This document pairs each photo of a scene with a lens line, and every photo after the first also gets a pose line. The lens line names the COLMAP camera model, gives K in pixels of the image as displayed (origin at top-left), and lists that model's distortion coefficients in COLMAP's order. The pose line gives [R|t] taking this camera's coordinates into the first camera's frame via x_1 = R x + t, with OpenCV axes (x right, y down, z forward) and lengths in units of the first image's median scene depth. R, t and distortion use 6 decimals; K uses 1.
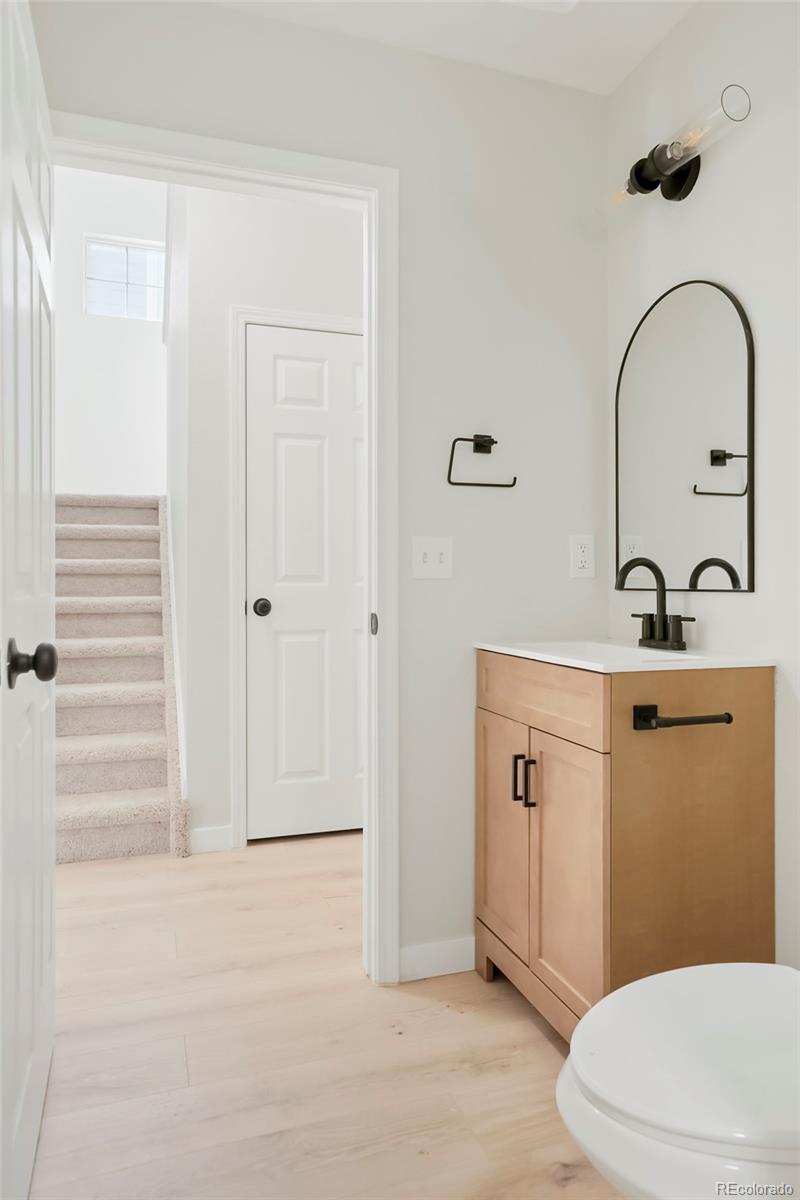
lens RADIAL K [[764.2, 0, 404.5], [0, 764.2, 594.9], [0, 0, 1]] dist [-0.014899, 0.012495]
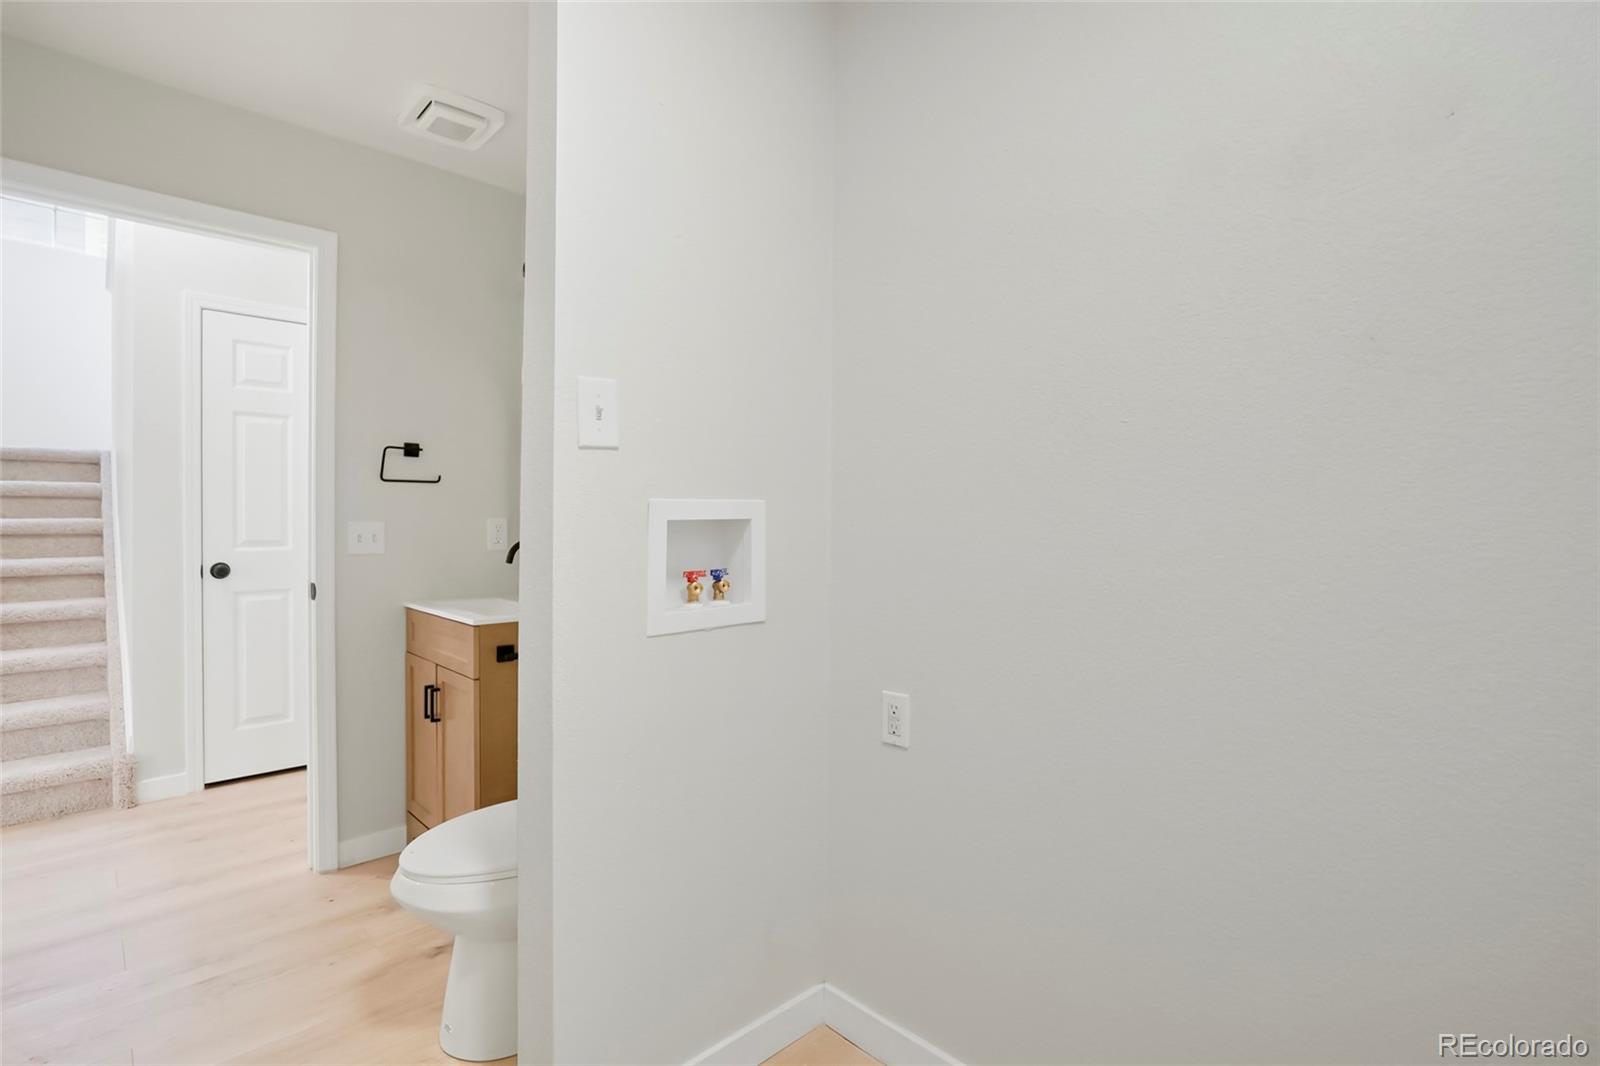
lens RADIAL K [[802.6, 0, 870.0], [0, 802.6, 517.9], [0, 0, 1]] dist [-0.048098, 0.017763]
pose [[0.897167, -0.000904, 0.441691, 0.157615], [-0.001723, 0.999983, 0.005547, -0.068879], [-0.441688, -0.005738, 0.897150, -0.426497]]
